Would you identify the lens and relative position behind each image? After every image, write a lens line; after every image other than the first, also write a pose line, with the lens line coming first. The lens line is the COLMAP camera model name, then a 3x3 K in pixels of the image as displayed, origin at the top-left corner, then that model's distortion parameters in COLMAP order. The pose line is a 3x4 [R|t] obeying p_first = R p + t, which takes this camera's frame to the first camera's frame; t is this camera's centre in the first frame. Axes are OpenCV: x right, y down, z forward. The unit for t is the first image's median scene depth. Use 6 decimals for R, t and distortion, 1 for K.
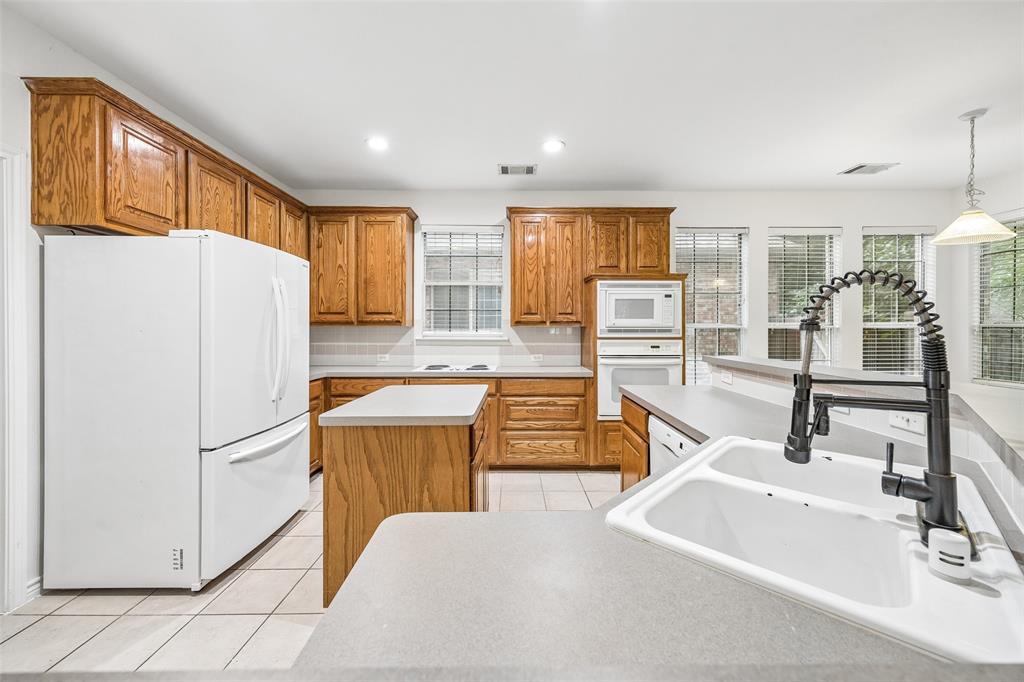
lens RADIAL K [[391.6, 0, 511.9], [0, 391.6, 329.6], [0, 0, 1]] dist [0.003482, 0.000347]
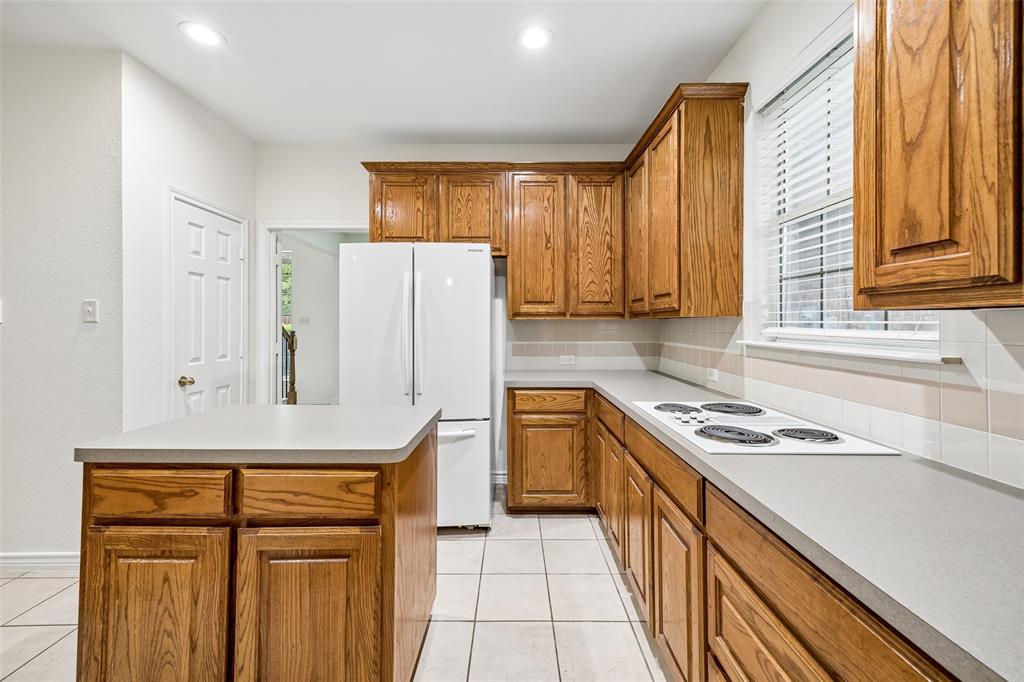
lens RADIAL K [[413.9, 0, 515.9], [0, 413.9, 319.0], [0, 0, 1]] dist [0.034639, -0.000349]
pose [[0.004125, -0.014139, -0.999892, 0.295480], [-0.002108, 0.999898, -0.014148, 0.002011], [0.999989, 0.002166, 0.004095, 0.813655]]
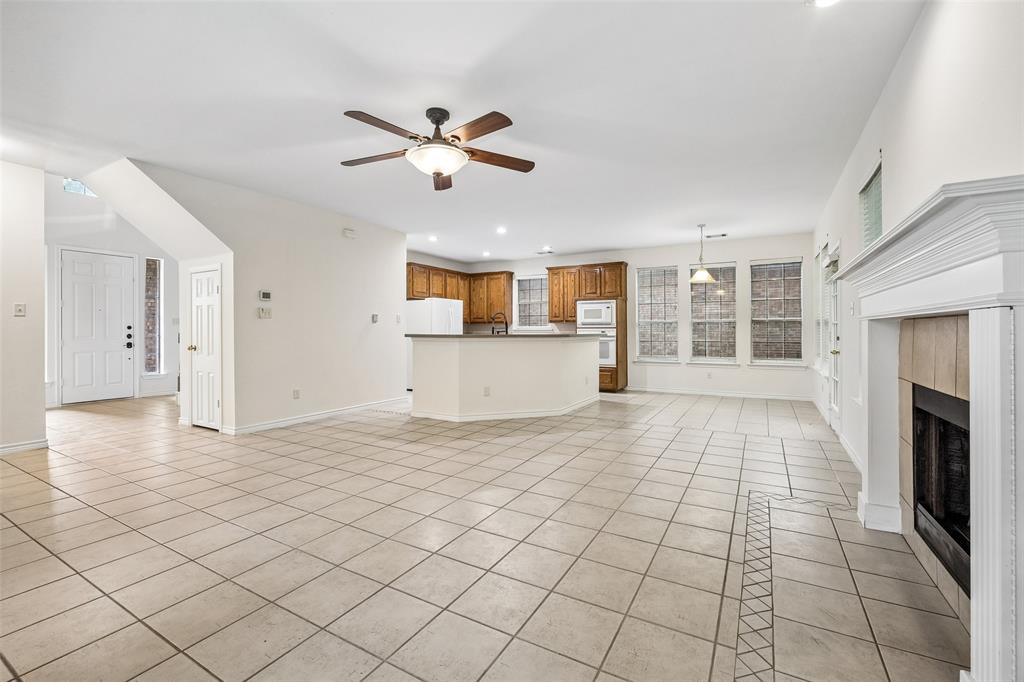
lens RADIAL K [[437.1, 0, 510.6], [0, 437.1, 331.4], [0, 0, 1]] dist [-0.002357, 0.000239]
pose [[0.865945, -0.002042, -0.500136, 1.061121], [0.000965, 0.999997, -0.002413, 0.044519], [0.500139, 0.001607, 0.865944, -1.218966]]
